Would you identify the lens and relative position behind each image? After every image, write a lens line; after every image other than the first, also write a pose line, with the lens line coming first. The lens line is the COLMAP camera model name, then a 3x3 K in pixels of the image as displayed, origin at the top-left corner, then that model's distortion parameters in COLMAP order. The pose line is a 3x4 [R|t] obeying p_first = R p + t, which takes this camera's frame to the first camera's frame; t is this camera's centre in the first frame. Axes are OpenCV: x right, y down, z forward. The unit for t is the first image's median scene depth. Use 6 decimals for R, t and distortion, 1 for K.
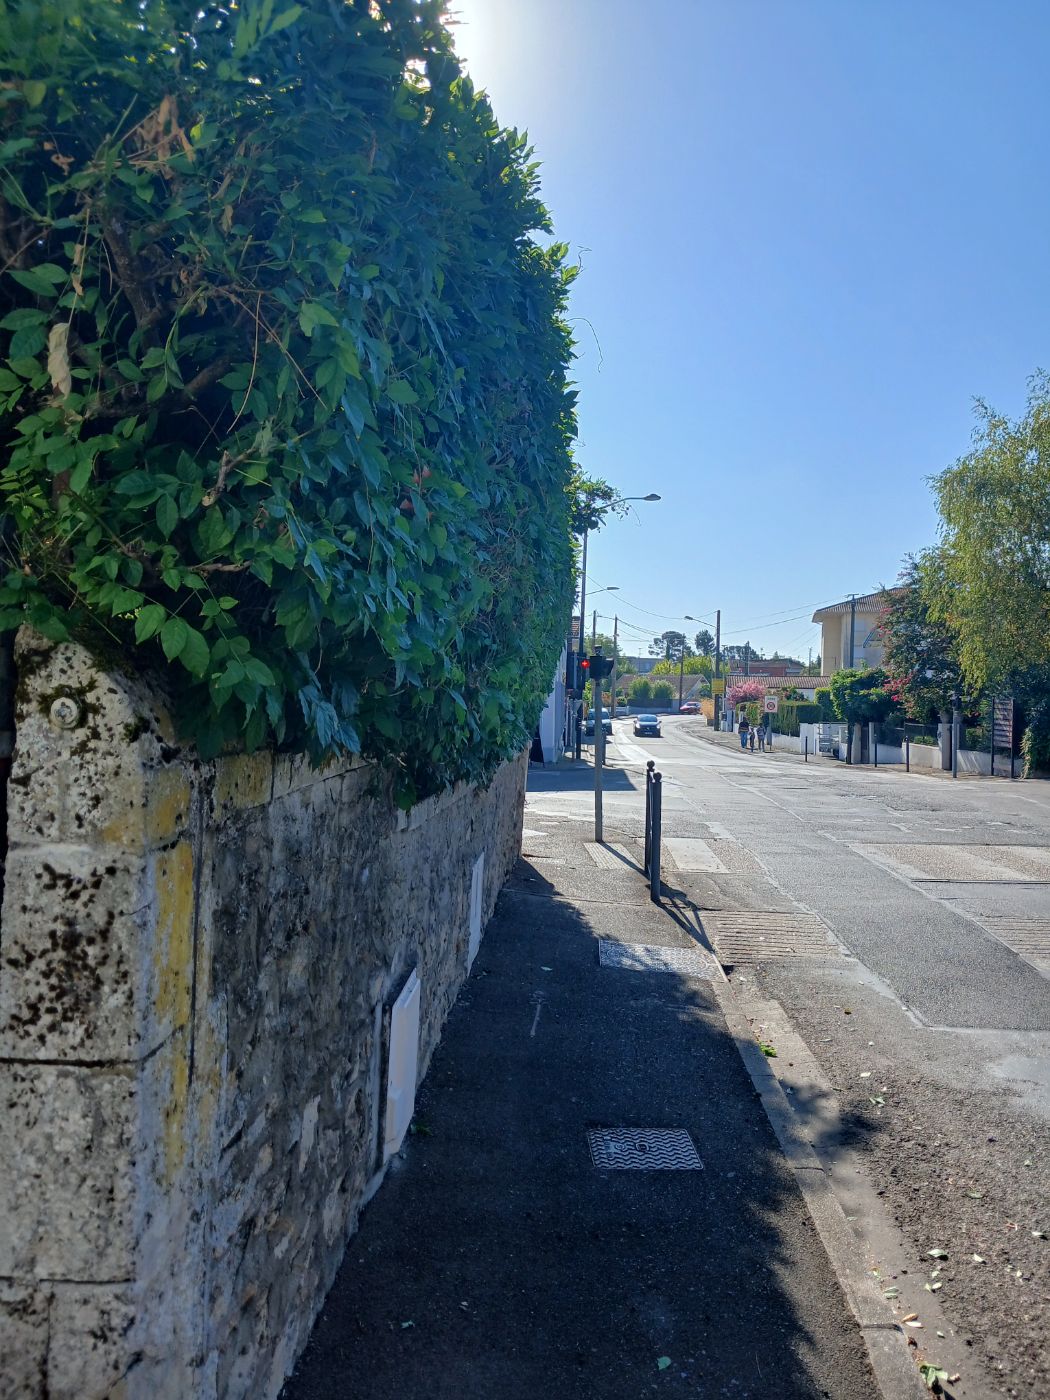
lens RADIAL K [[1079.8, 0, 524.2], [0, 1079.8, 625.5], [0, 0, 1]] dist [-0.026757, 0.050065]
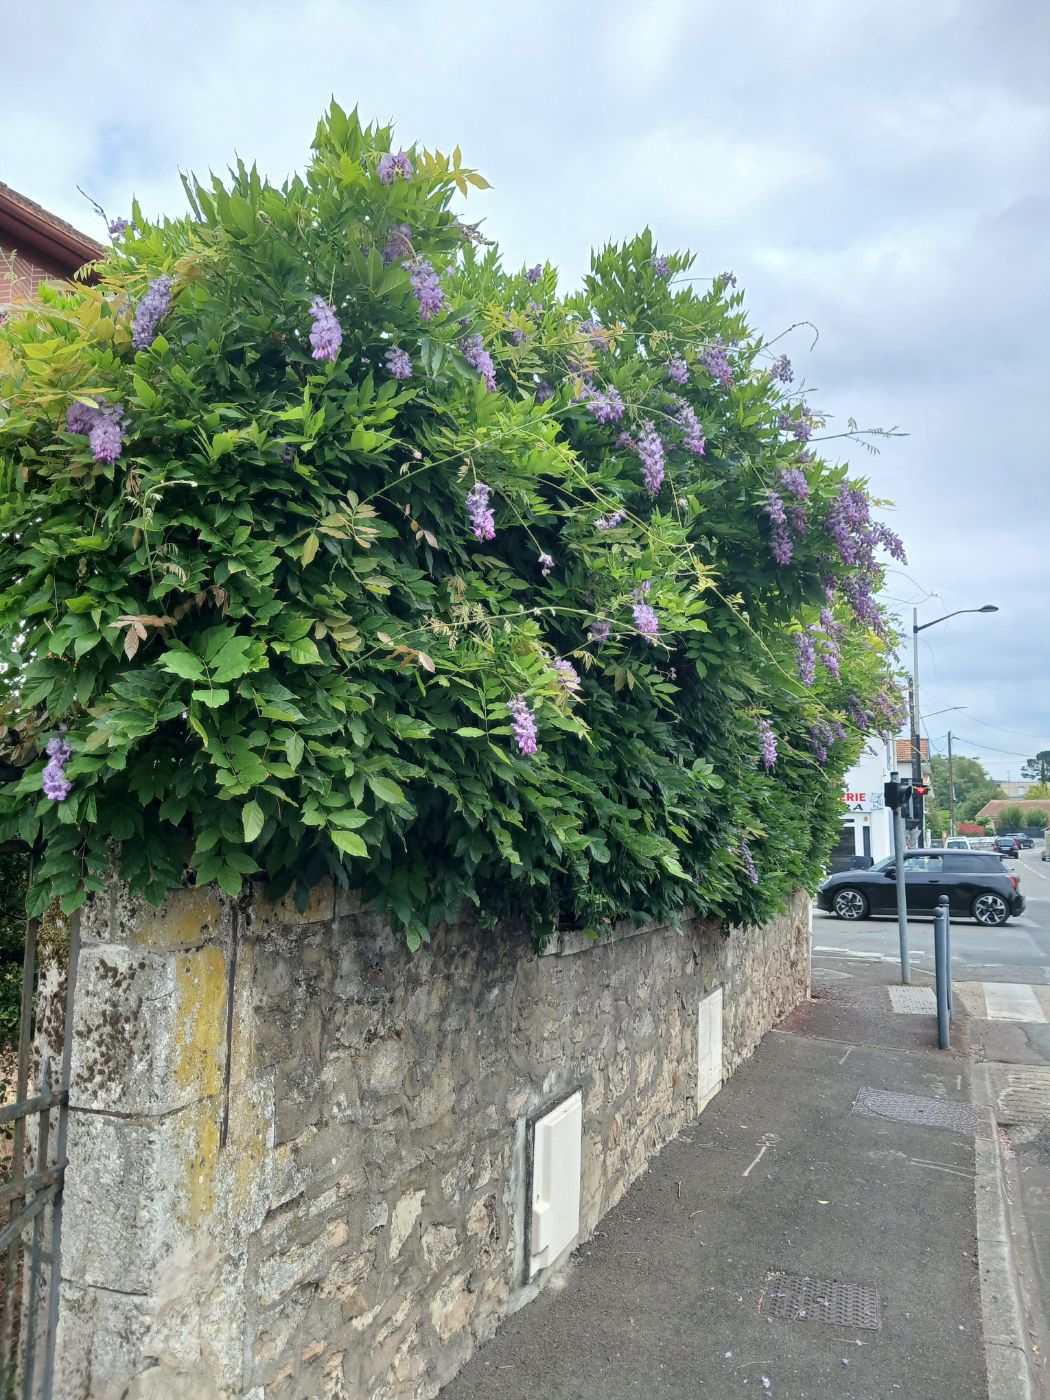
lens RADIAL K [[1079.8, 0, 524.2], [0, 1079.8, 625.5], [0, 0, 1]] dist [-0.026757, 0.050065]
pose [[0.946188, -0.072373, -0.315422, 0.518169], [0.033819, 0.991449, -0.126037, -0.006737], [0.321846, 0.108588, 0.940544, -0.150124]]
